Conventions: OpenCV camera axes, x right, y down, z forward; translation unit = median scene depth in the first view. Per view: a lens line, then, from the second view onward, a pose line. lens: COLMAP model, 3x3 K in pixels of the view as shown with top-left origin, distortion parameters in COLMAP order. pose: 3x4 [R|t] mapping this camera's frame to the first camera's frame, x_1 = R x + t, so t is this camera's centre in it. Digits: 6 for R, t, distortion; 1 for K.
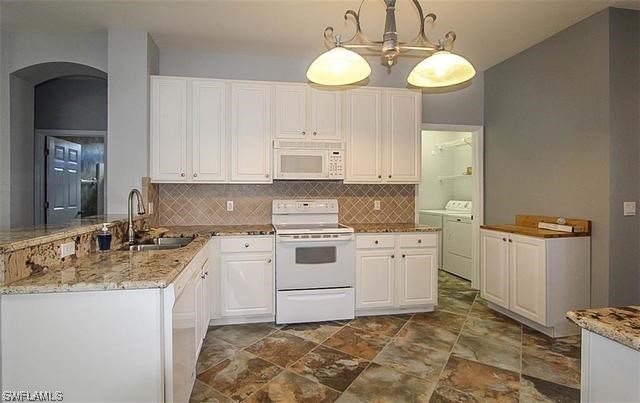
lens RADIAL K [[318.9, 0, 319.2], [0, 318.9, 188.3], [0, 0, 1]] dist [-0.001499, -0.000084]
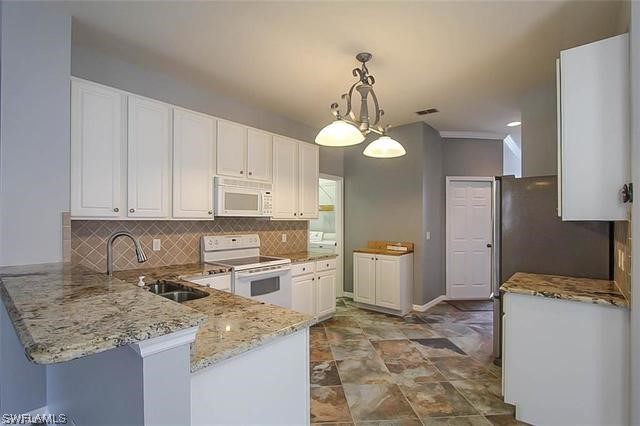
lens RADIAL K [[306.0, 0, 320.0], [0, 306.0, 213.0], [0, 0, 1]] dist [-0.023884, 0.000180]
pose [[0.763151, 0.017831, 0.645974, -0.528974], [-0.013208, 0.999841, -0.011995, -0.031837], [-0.646085, 0.000622, 0.763265, 0.069460]]
